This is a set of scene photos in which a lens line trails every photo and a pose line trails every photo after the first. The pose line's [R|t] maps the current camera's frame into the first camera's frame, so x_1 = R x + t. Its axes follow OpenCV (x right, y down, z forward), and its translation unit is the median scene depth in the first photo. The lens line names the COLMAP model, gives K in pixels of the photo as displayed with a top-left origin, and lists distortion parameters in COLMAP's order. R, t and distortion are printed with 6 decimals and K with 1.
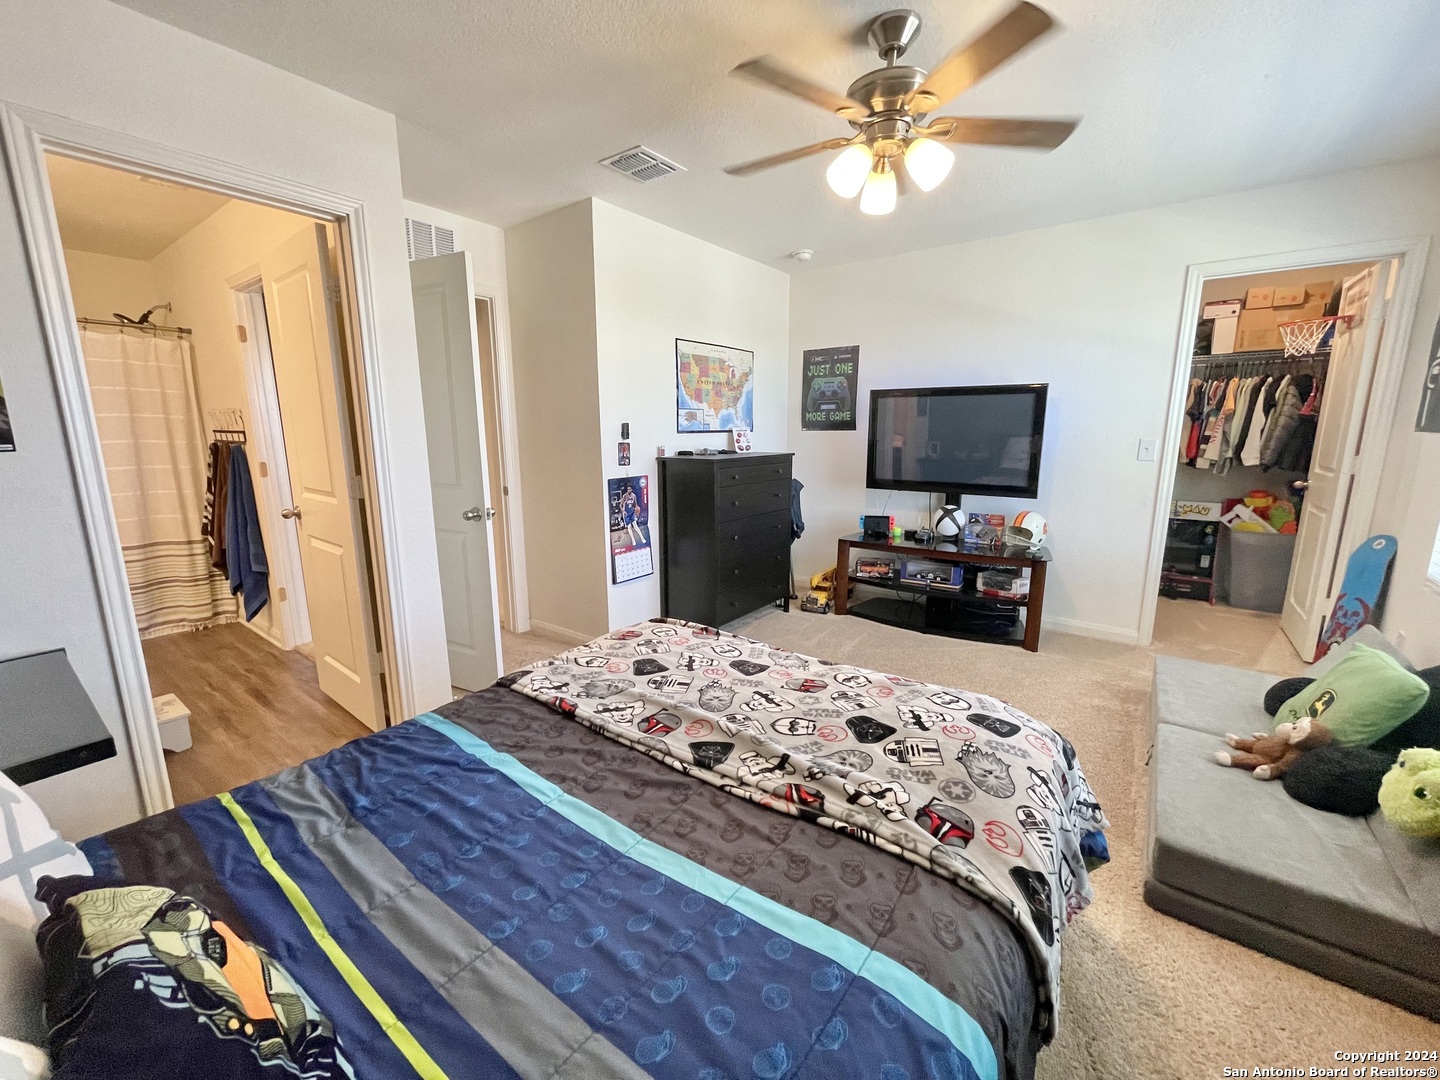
lens RADIAL K [[581.1, 0, 716.0], [0, 581.1, 539.7], [0, 0, 1]] dist [-0.003030, 0.001246]
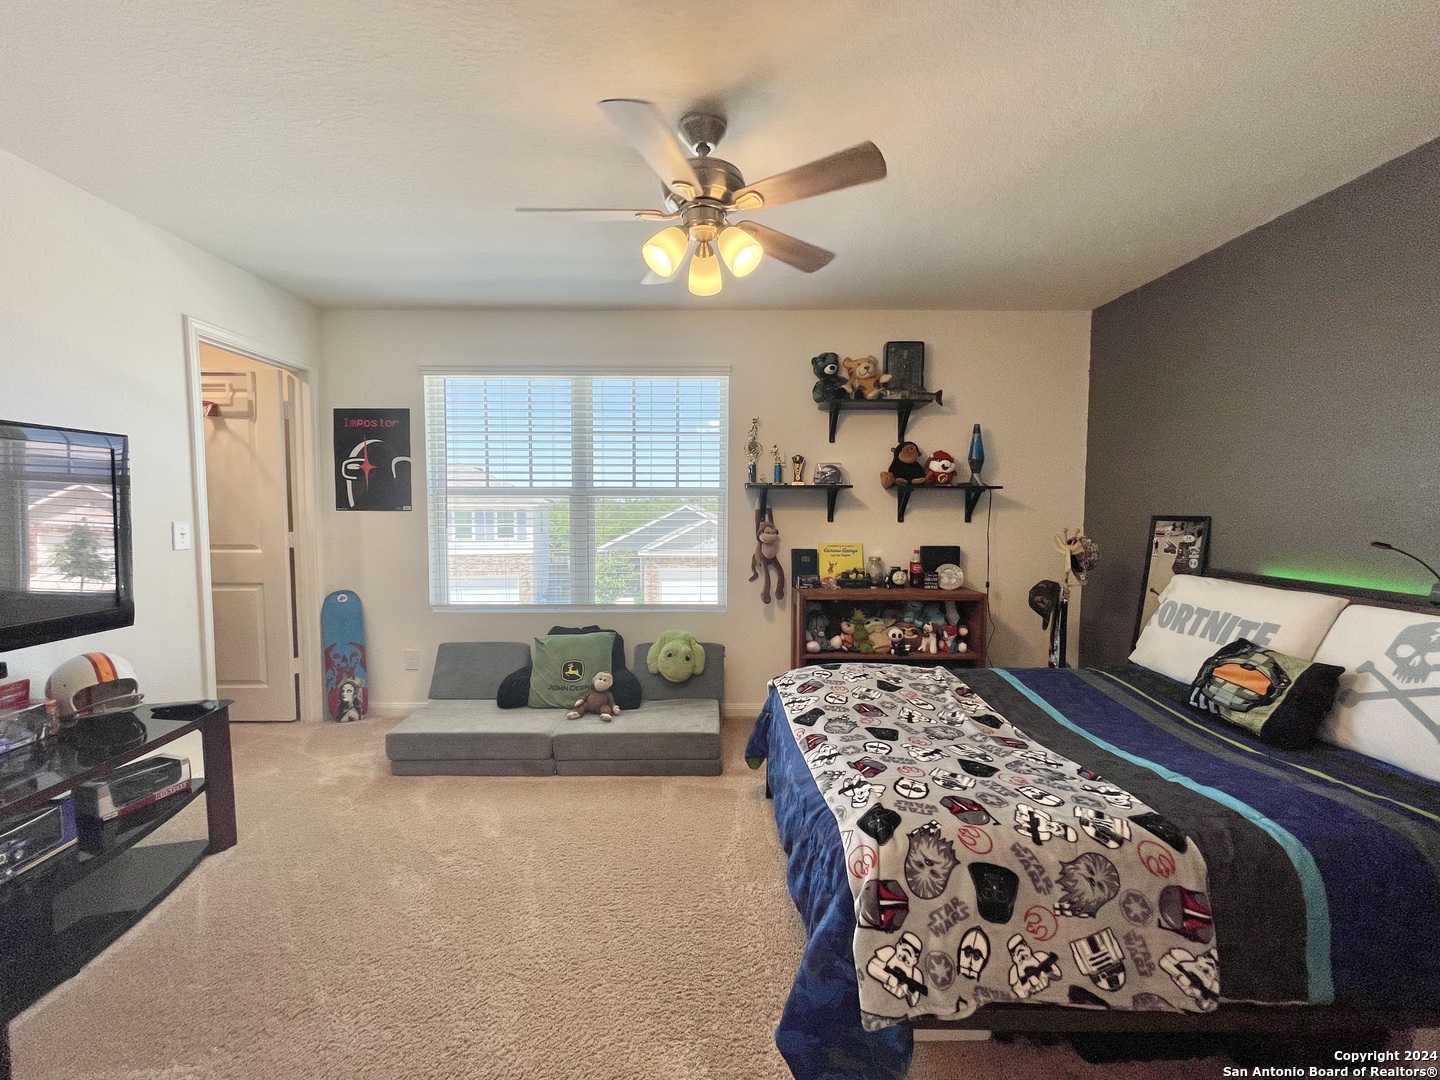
lens RADIAL K [[581.1, 0, 709.0], [0, 581.1, 538.9], [0, 0, 1]] dist [-0.003030, 0.001246]
pose [[-0.599828, -0.042871, 0.798980, -1.094338], [0.154770, 0.973488, 0.168427, -0.654618], [-0.785017, 0.224686, -0.577290, 3.392092]]
